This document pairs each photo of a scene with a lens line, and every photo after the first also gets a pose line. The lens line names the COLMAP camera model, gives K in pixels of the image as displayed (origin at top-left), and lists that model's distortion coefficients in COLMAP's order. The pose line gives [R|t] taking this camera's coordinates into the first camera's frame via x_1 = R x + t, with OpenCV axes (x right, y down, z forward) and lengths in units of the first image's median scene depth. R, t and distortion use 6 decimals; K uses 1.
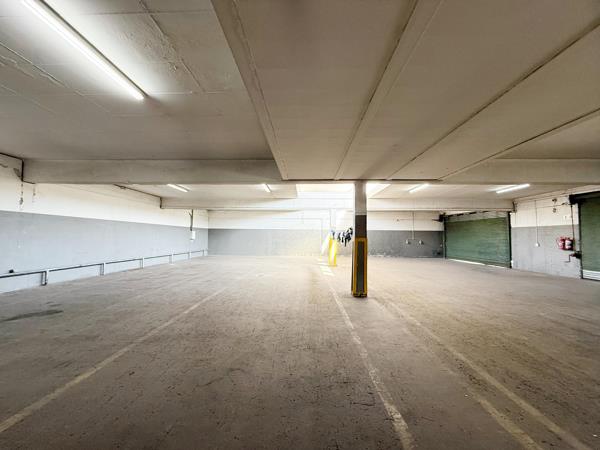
lens RADIAL K [[238.3, 0, 298.6], [0, 238.3, 227.4], [0, 0, 1]] dist [0.000321, 0.000055]
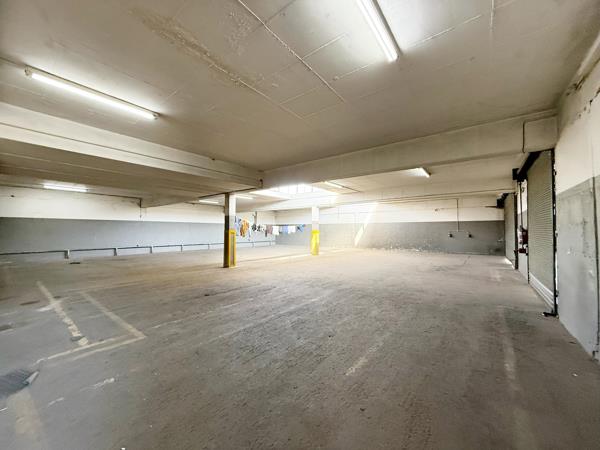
lens RADIAL K [[238.3, 0, 299.8], [0, 238.3, 225.8], [0, 0, 1]] dist [0.000321, 0.000055]
pose [[0.809542, -0.022266, -0.586640, 0.528114], [0.031386, 0.999493, 0.005374, 0.007082], [0.586223, -0.022763, 0.809830, 0.005470]]
